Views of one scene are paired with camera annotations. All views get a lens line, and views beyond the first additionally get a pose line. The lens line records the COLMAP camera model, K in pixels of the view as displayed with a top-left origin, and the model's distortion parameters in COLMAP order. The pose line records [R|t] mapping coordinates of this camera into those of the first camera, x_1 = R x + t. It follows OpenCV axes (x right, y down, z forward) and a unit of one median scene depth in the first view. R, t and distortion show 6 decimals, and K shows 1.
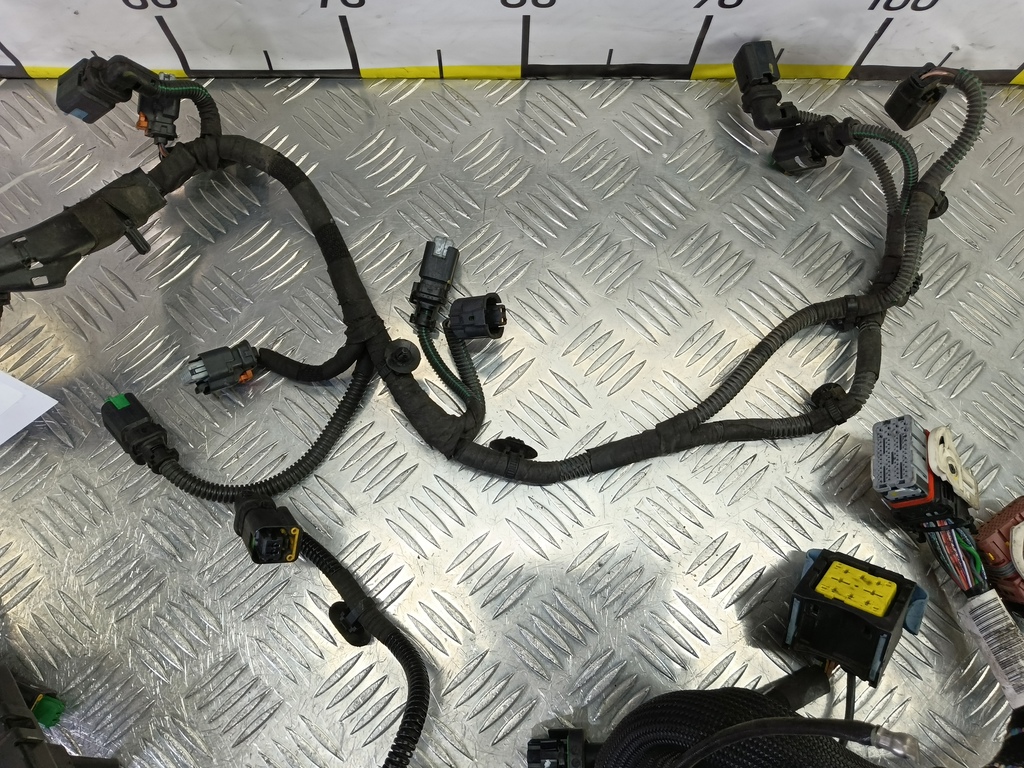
lens RADIAL K [[722.5, 0, 512.0], [0, 722.5, 384.0], [0, 0, 1]] dist [0.087745, -0.134952]
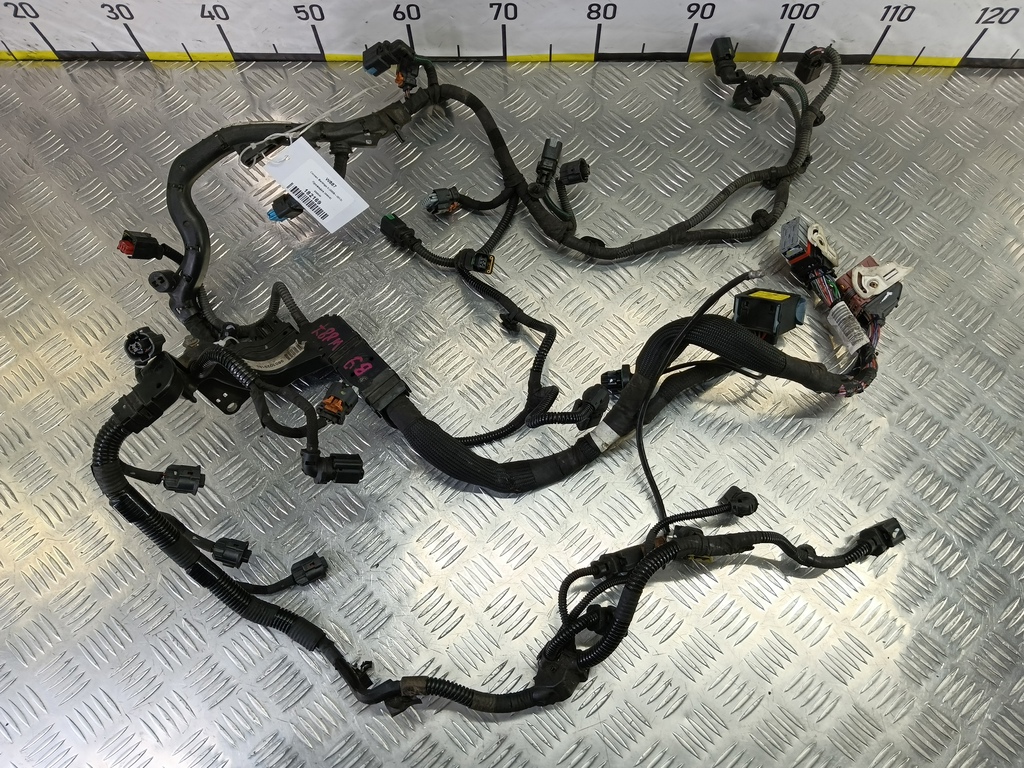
lens RADIAL K [[717.7, 0, 510.0], [0, 717.7, 397.6], [0, 0, 1]] dist [0.127252, -0.199540]
pose [[0.999285, 0.011686, -0.035960, -0.133841], [-0.014374, 0.997049, -0.075408, 0.614162], [0.034972, 0.075871, 0.996504, -0.834522]]
